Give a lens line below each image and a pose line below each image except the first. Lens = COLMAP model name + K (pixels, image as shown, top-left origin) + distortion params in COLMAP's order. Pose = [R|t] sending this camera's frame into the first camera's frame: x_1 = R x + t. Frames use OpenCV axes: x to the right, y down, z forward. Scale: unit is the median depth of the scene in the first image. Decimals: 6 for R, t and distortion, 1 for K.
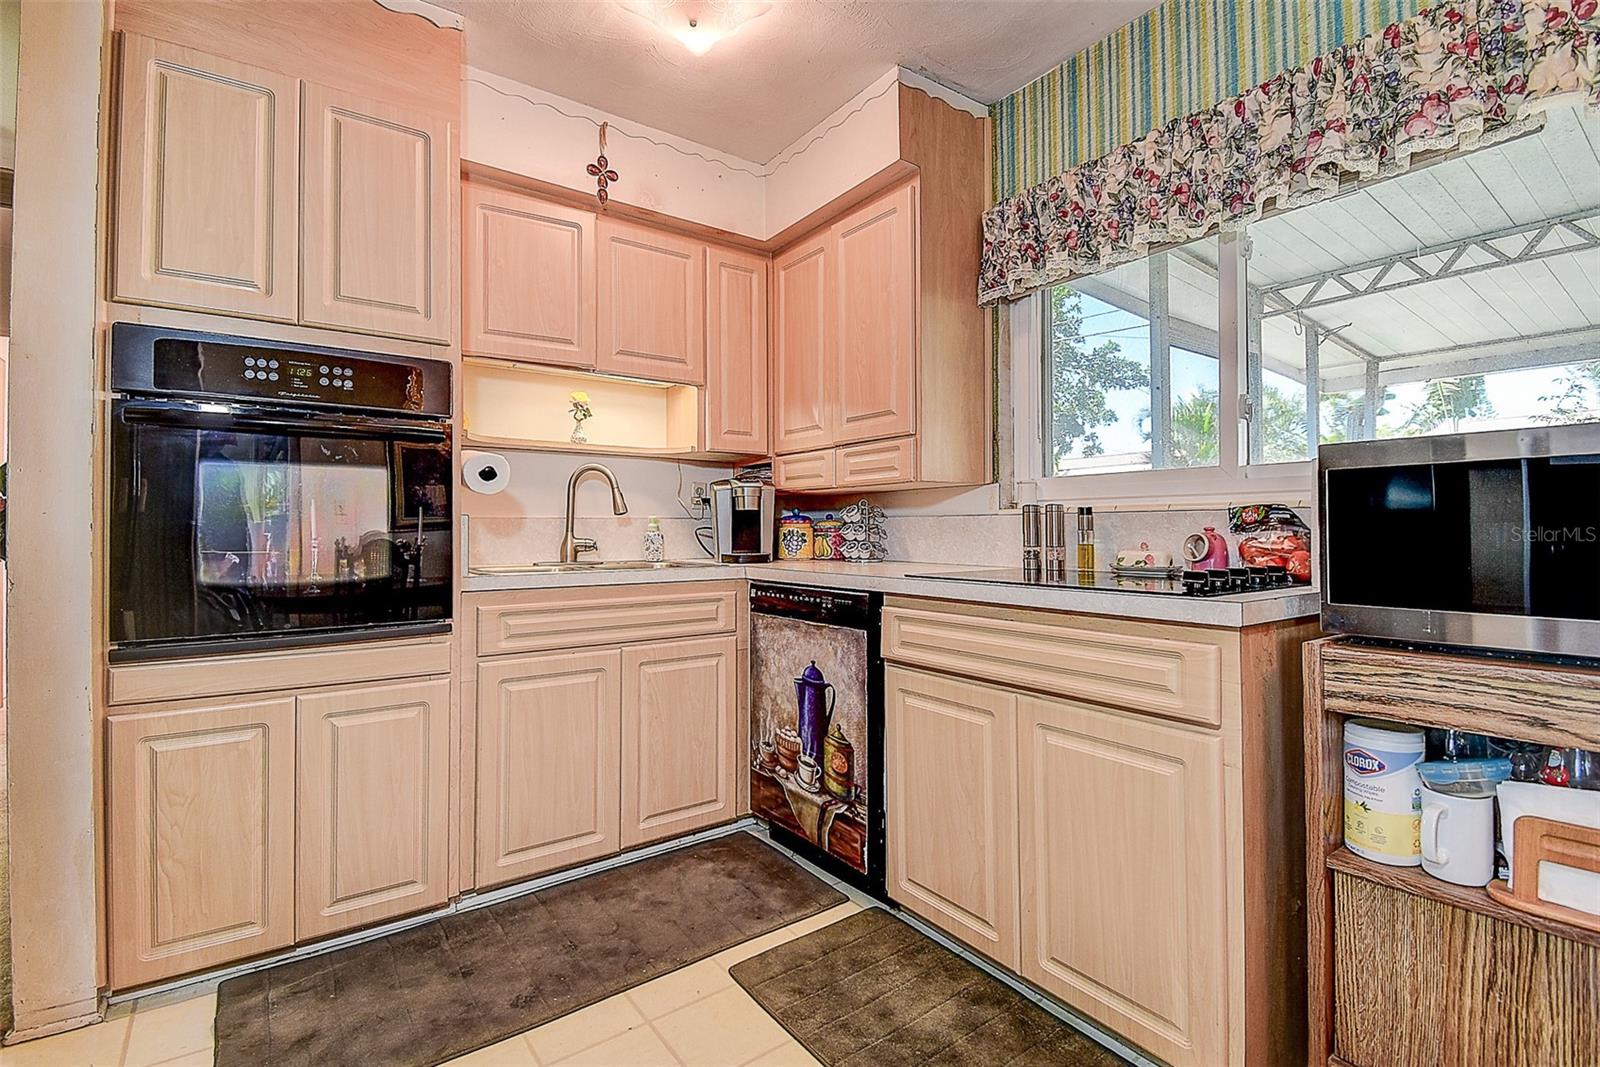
lens RADIAL K [[718.3, 0, 794.1], [0, 718.3, 519.5], [0, 0, 1]] dist [0.028189, -0.023339]
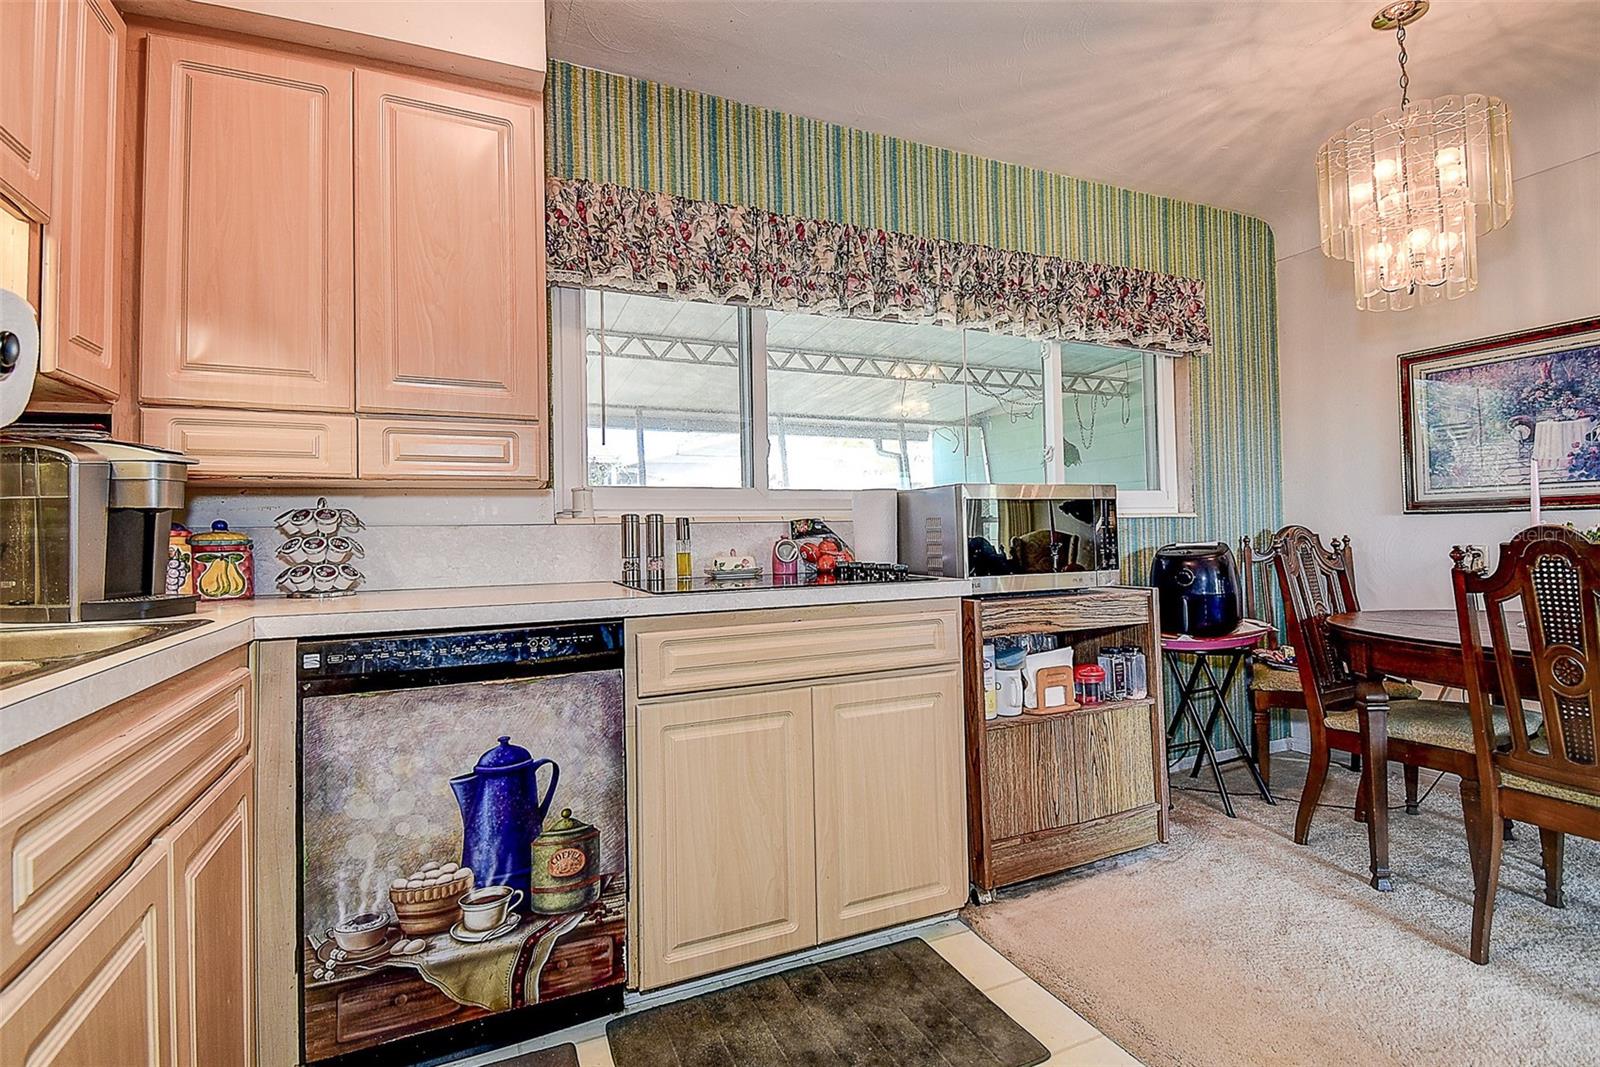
lens RADIAL K [[737.4, 0, 793.1], [0, 737.4, 518.4], [0, 0, 1]] dist [0.029586, -0.028566]
pose [[0.213899, 0.023589, 0.976571, -0.576626], [0.004981, 0.999669, -0.025238, 0.010552], [-0.976843, 0.010263, 0.213710, 0.565605]]
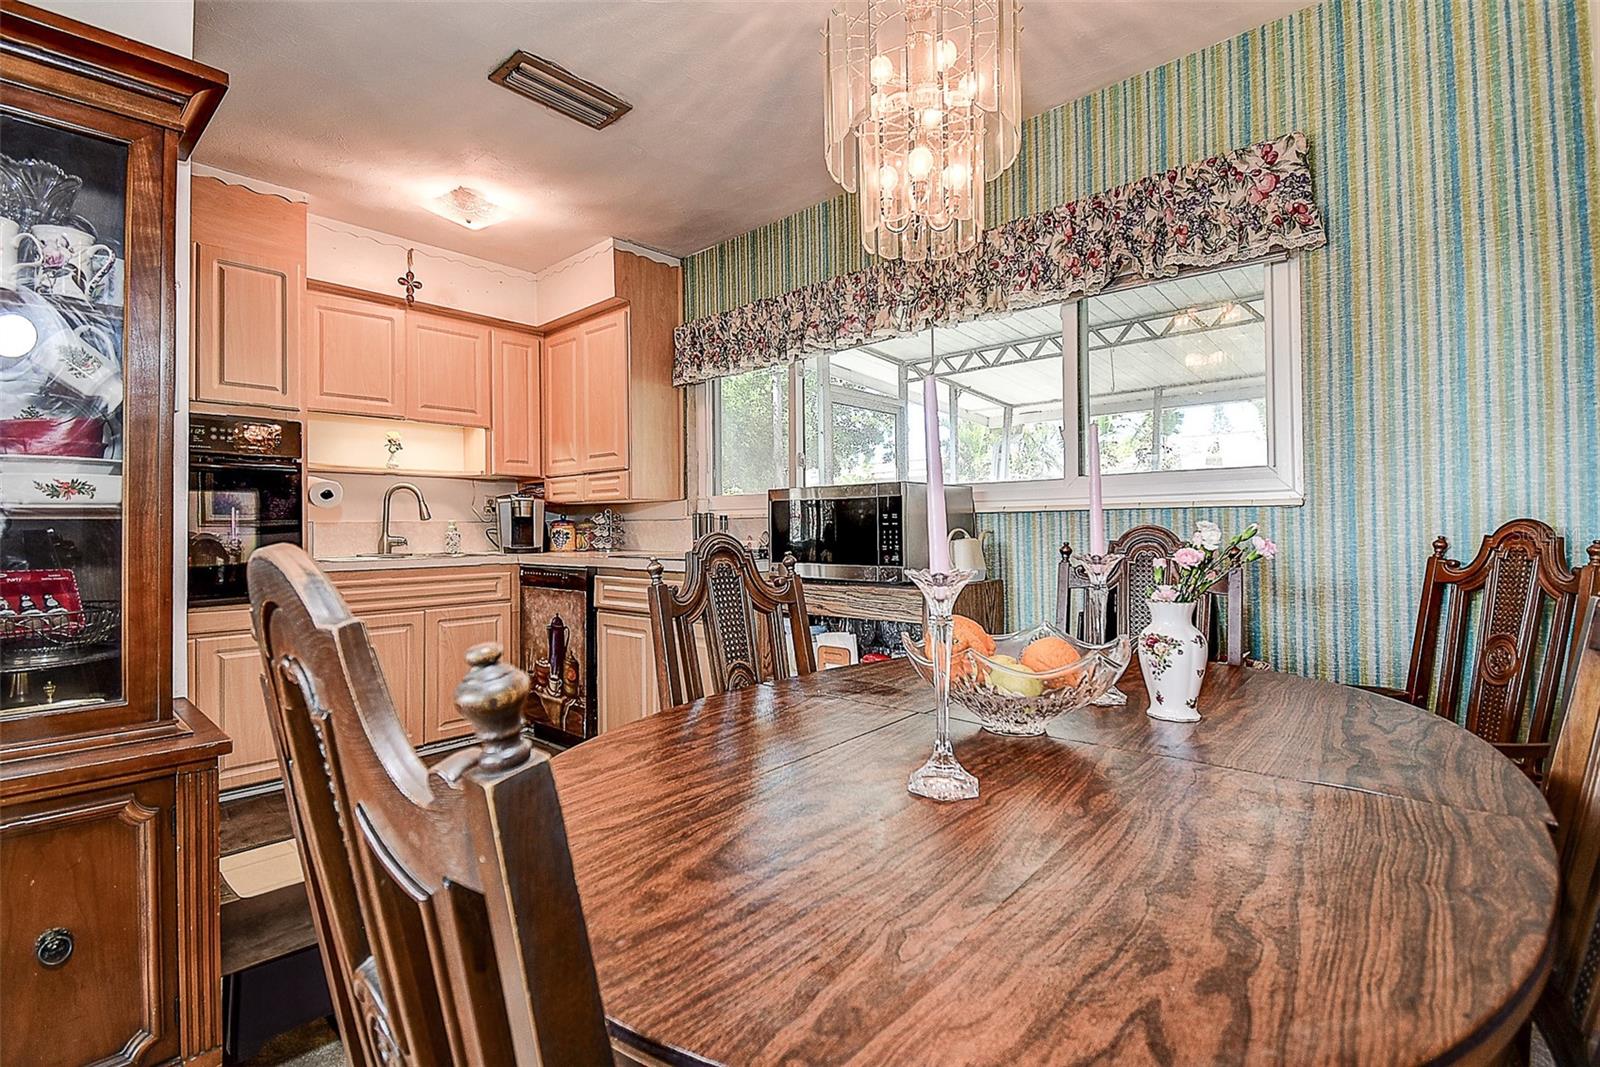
lens RADIAL K [[718.3, 0, 794.1], [0, 718.3, 519.5], [0, 0, 1]] dist [0.028189, -0.023339]
pose [[0.976587, -0.003449, 0.215096, 0.187660], [0.003044, 0.999993, 0.002213, -0.010460], [-0.215102, -0.001506, 0.976590, -0.630741]]
